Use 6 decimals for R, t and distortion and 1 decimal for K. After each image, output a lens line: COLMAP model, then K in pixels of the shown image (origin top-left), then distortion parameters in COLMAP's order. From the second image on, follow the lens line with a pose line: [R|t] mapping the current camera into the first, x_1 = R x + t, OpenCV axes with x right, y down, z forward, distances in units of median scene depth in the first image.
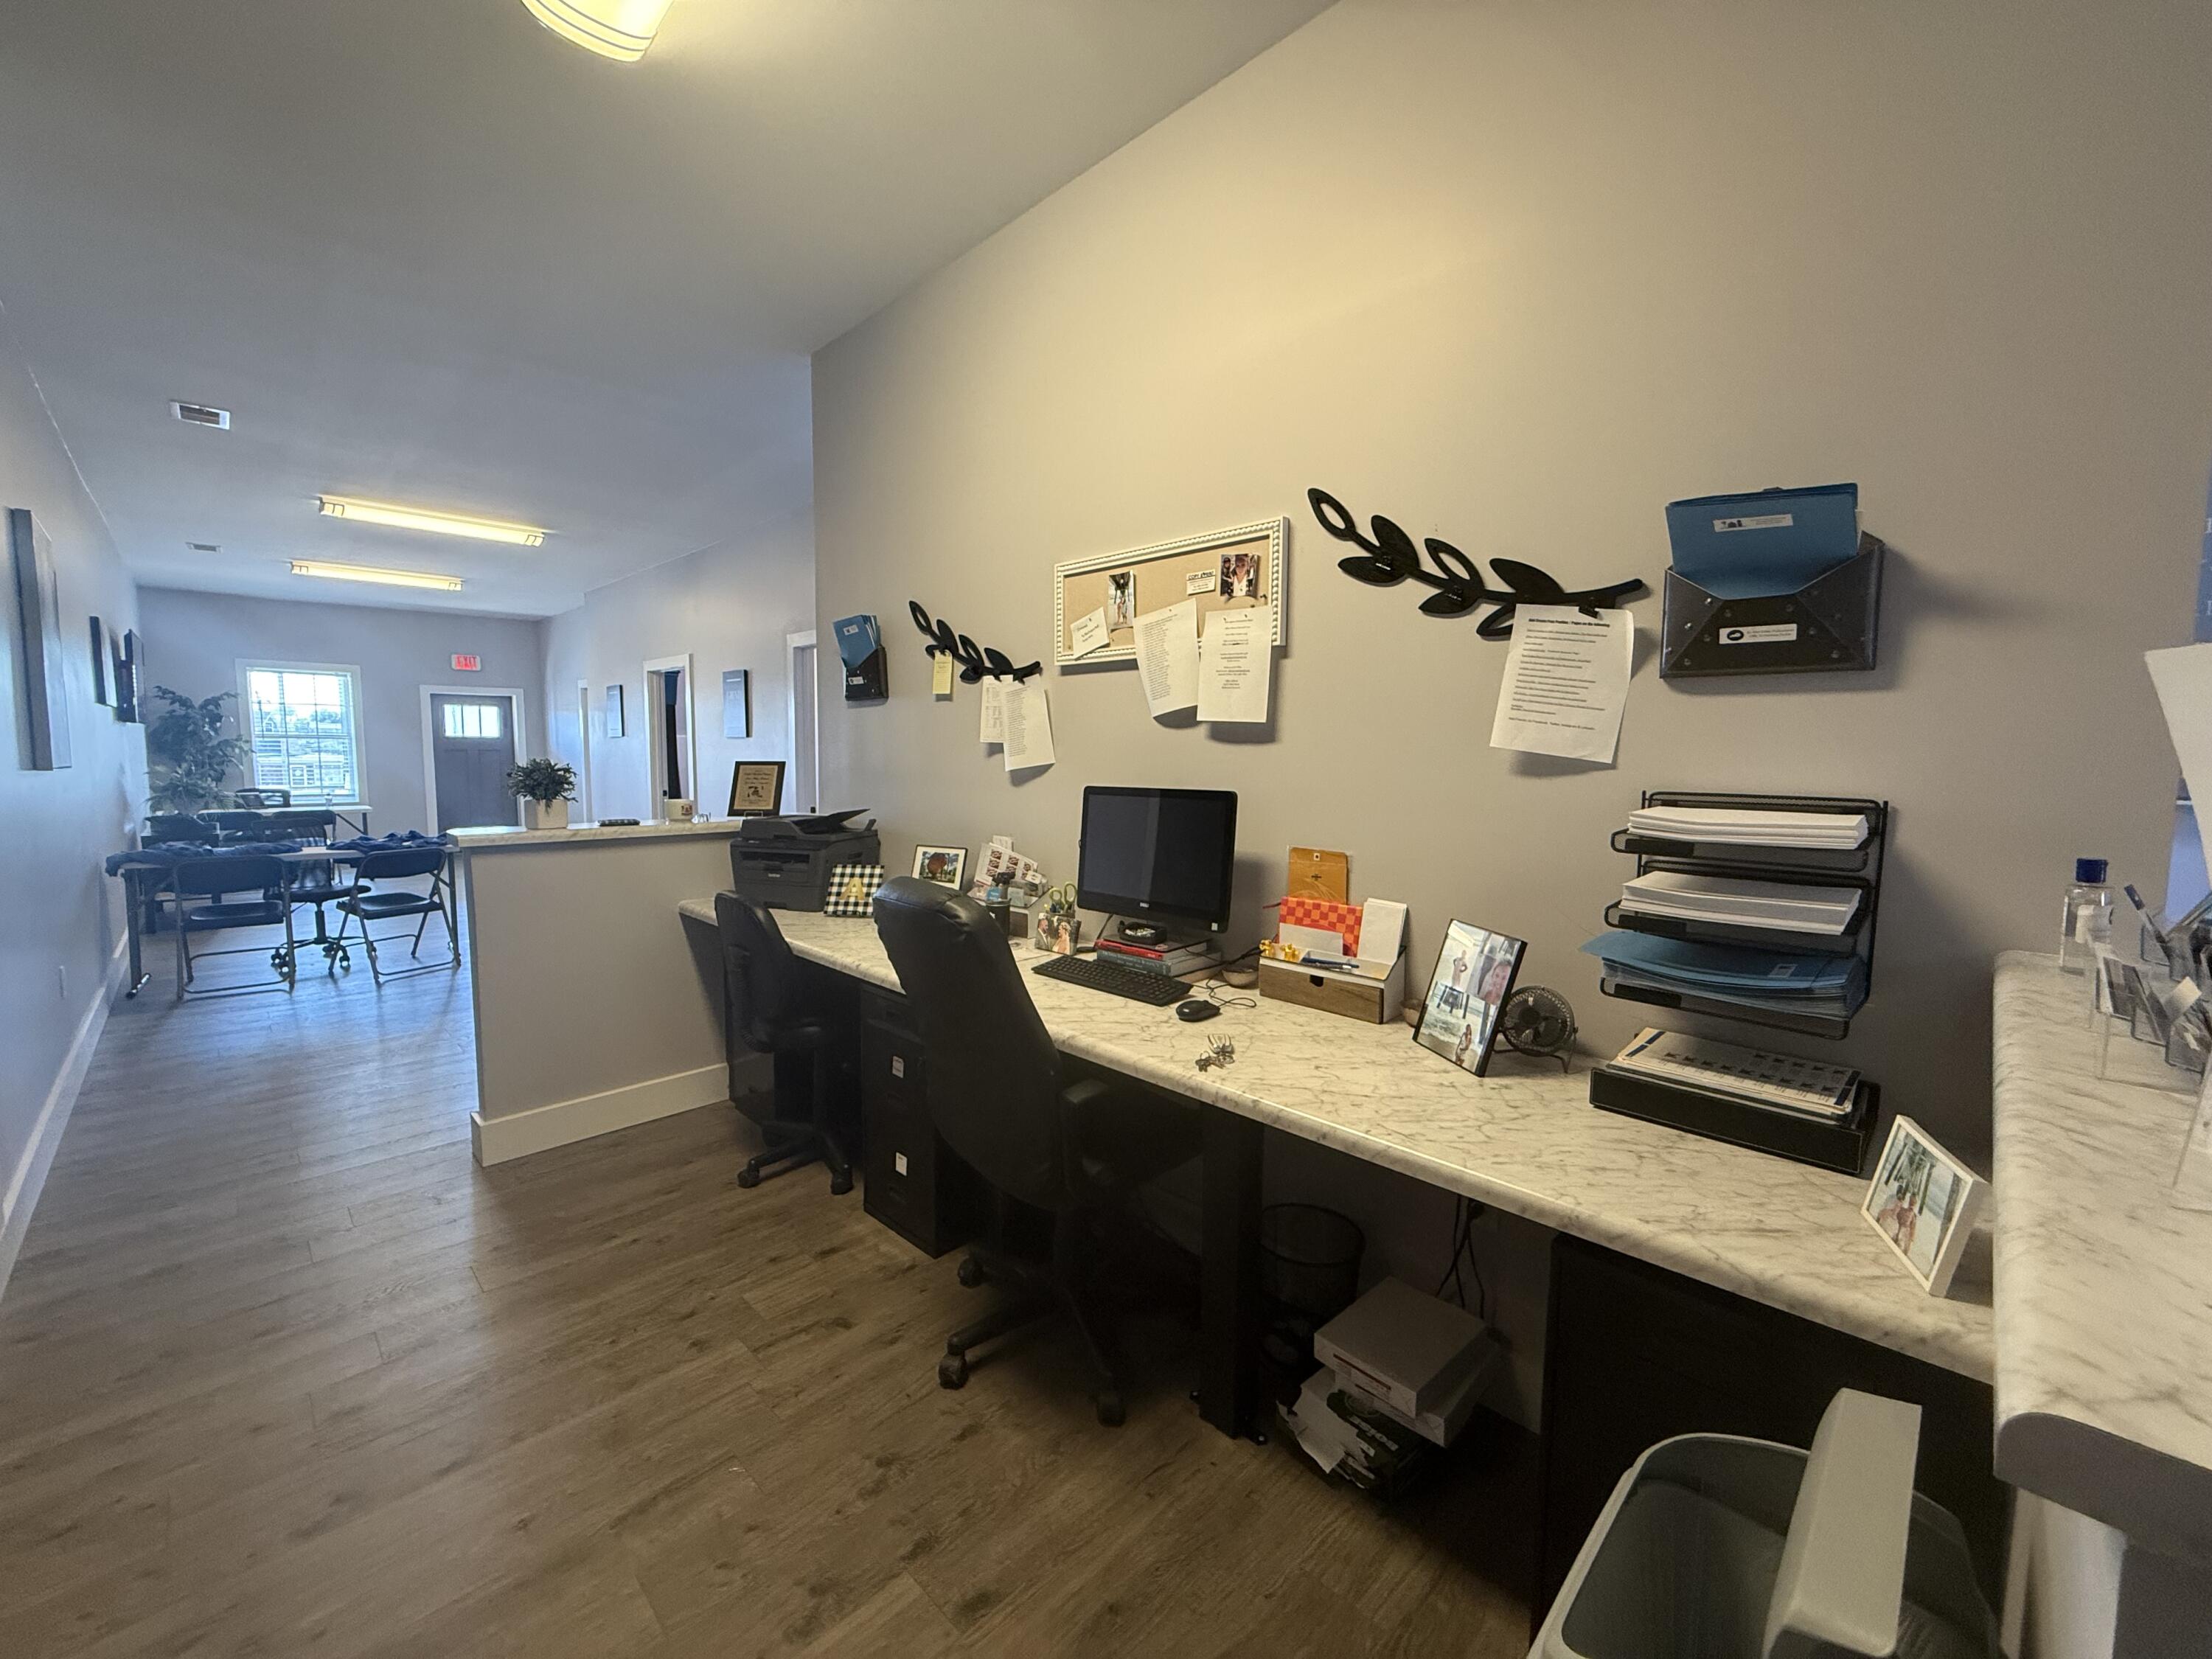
lens RADIAL K [[894.5, 0, 1096.3], [0, 894.5, 819.0], [0, 0, 1]] dist [-0.007841, 0.000547]
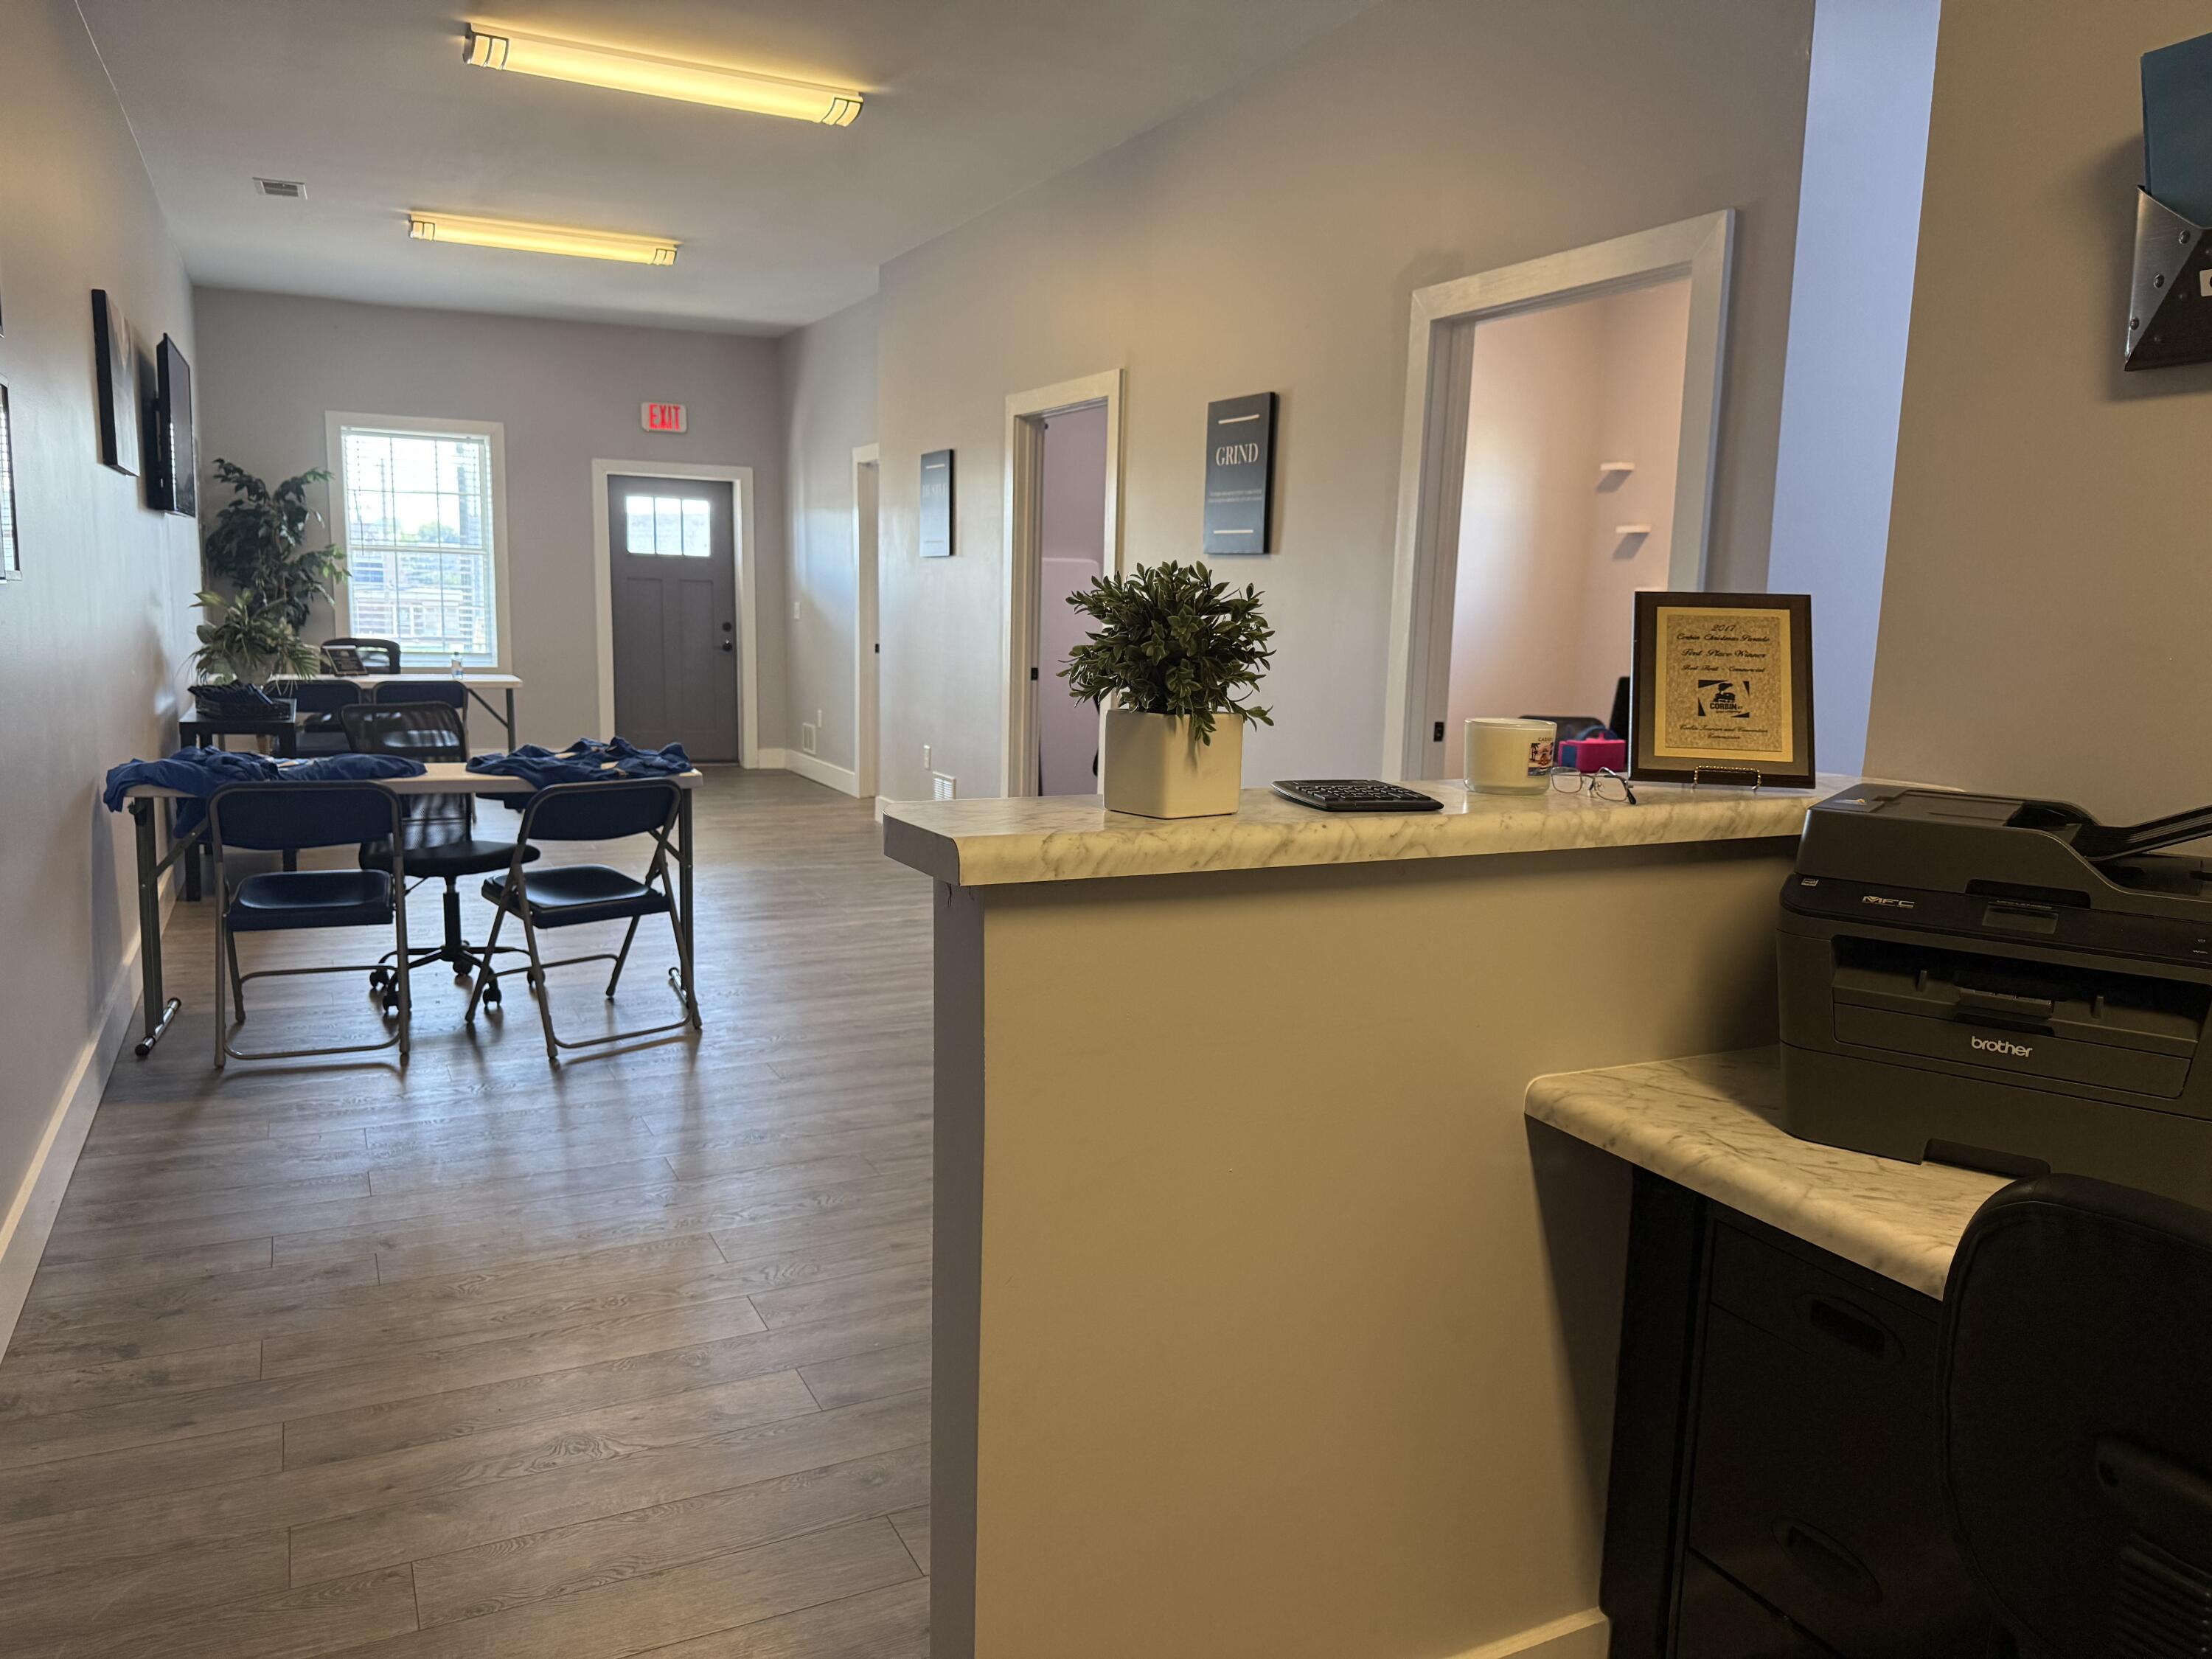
lens RADIAL K [[1595.9, 0, 1106.0], [0, 1595.9, 829.5], [0, 0, 1]] dist [0.004388, -0.057899]
pose [[0.949181, 0.062927, -0.308377, -0.270517], [-0.042563, 0.996472, 0.072330, -0.011070], [0.311841, -0.055529, 0.948510, 0.290110]]
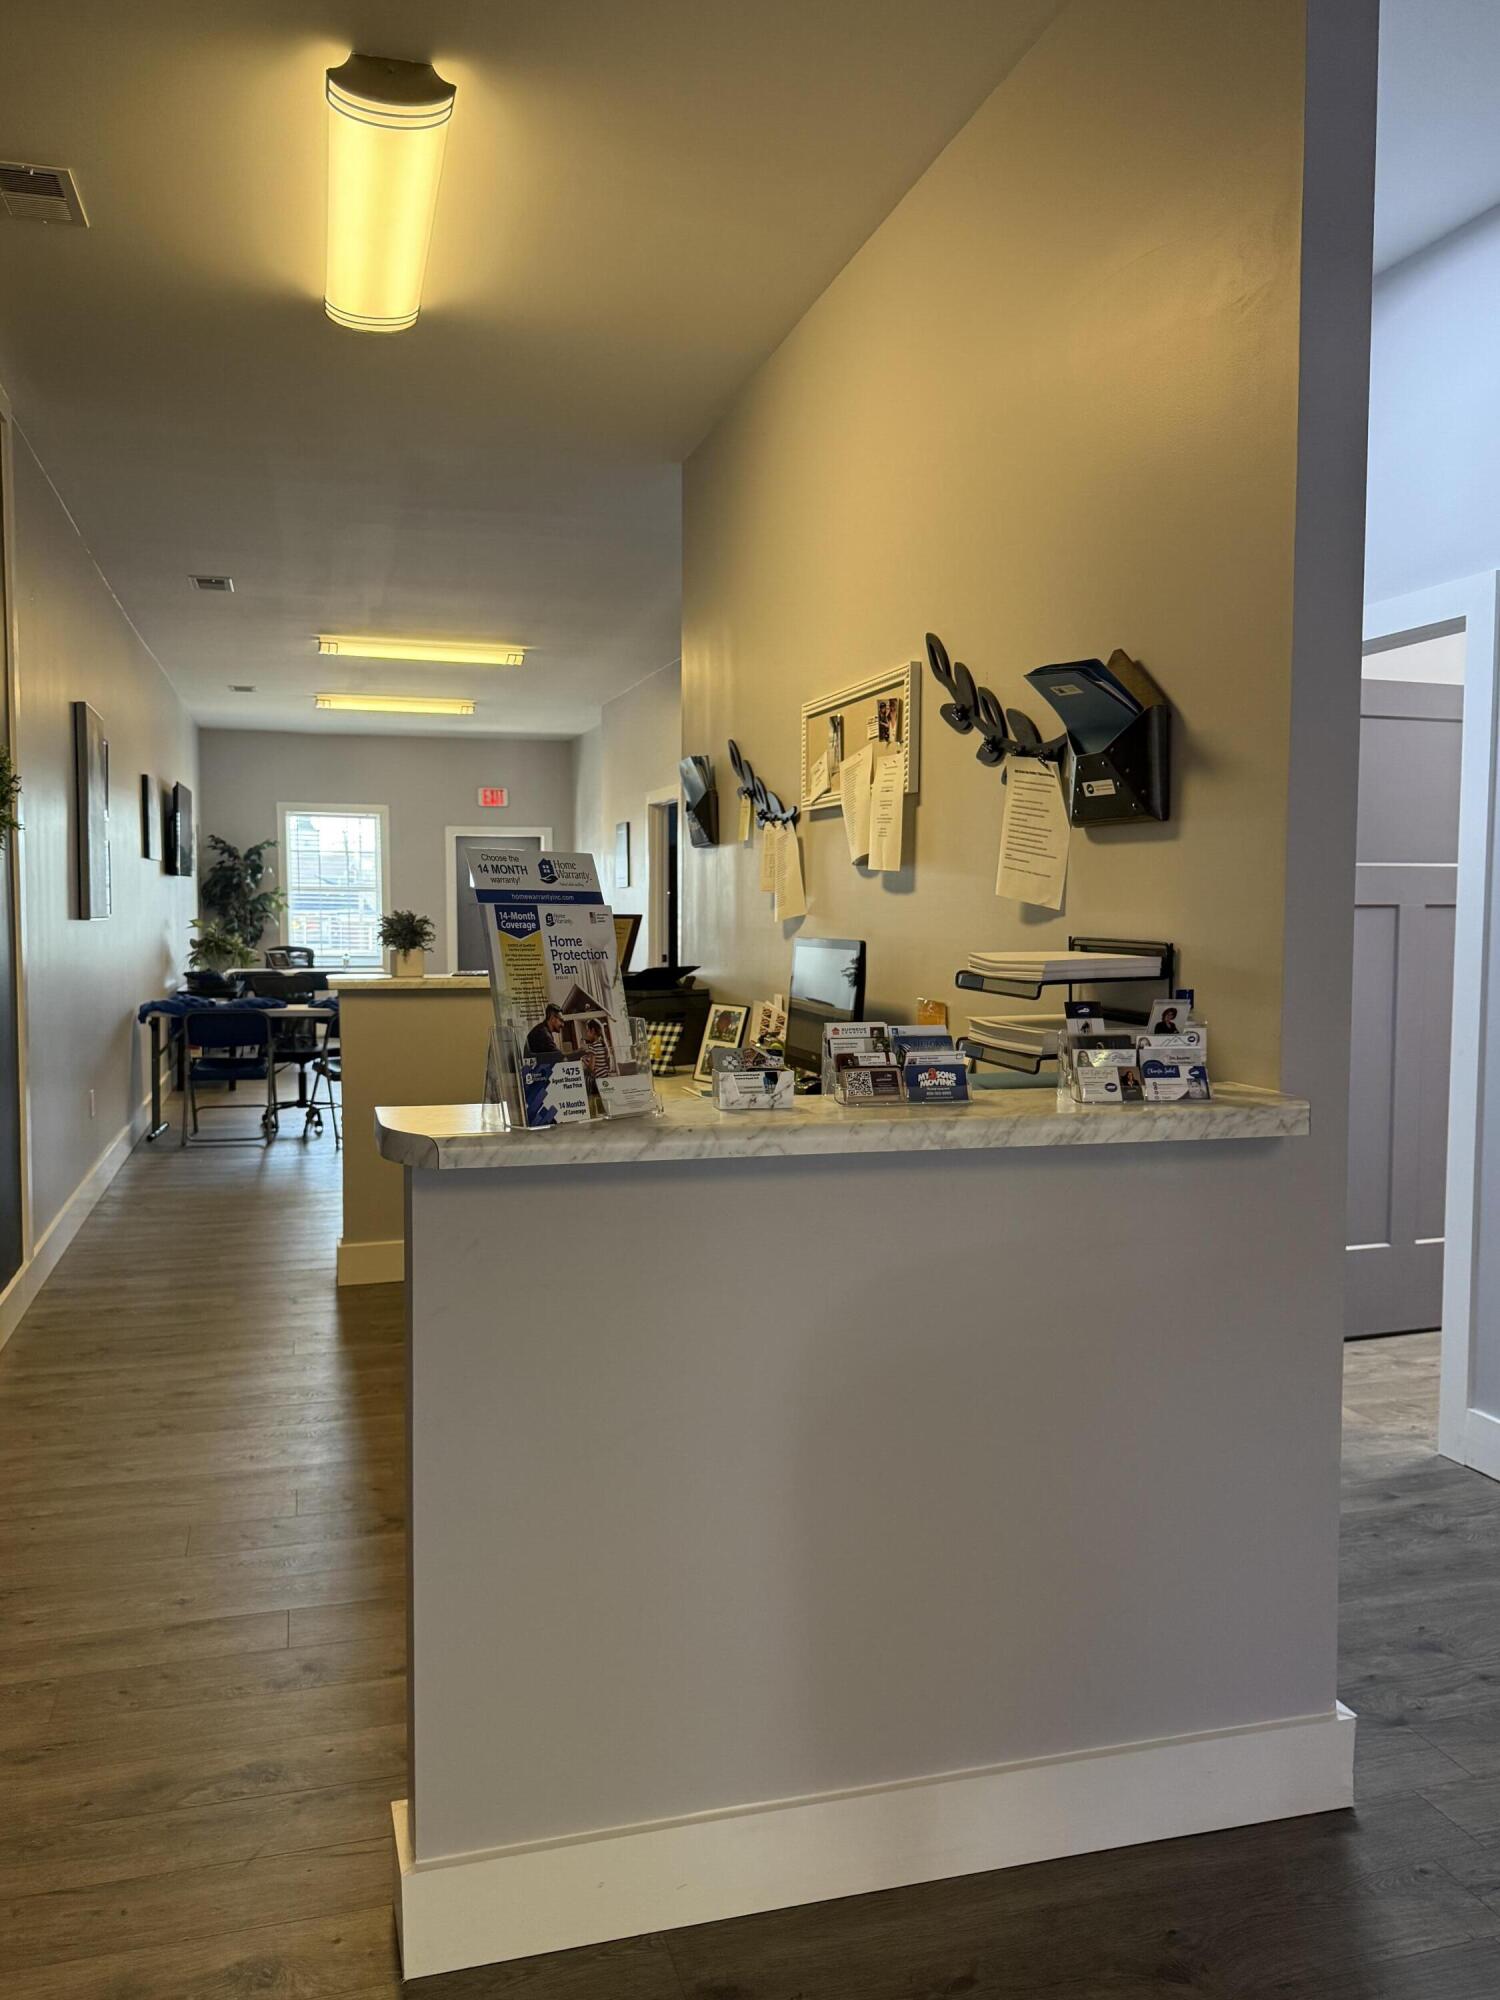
lens RADIAL K [[1537.5, 0, 750.0], [0, 1537.5, 1000.0], [0, 0, 1]] dist [0.009254, -0.000517]
pose [[0.876983, 0.027445, -0.479737, 0.347204], [-0.034407, 0.999392, -0.005723, 0.019779], [0.479288, 0.021525, 0.877394, -0.224396]]
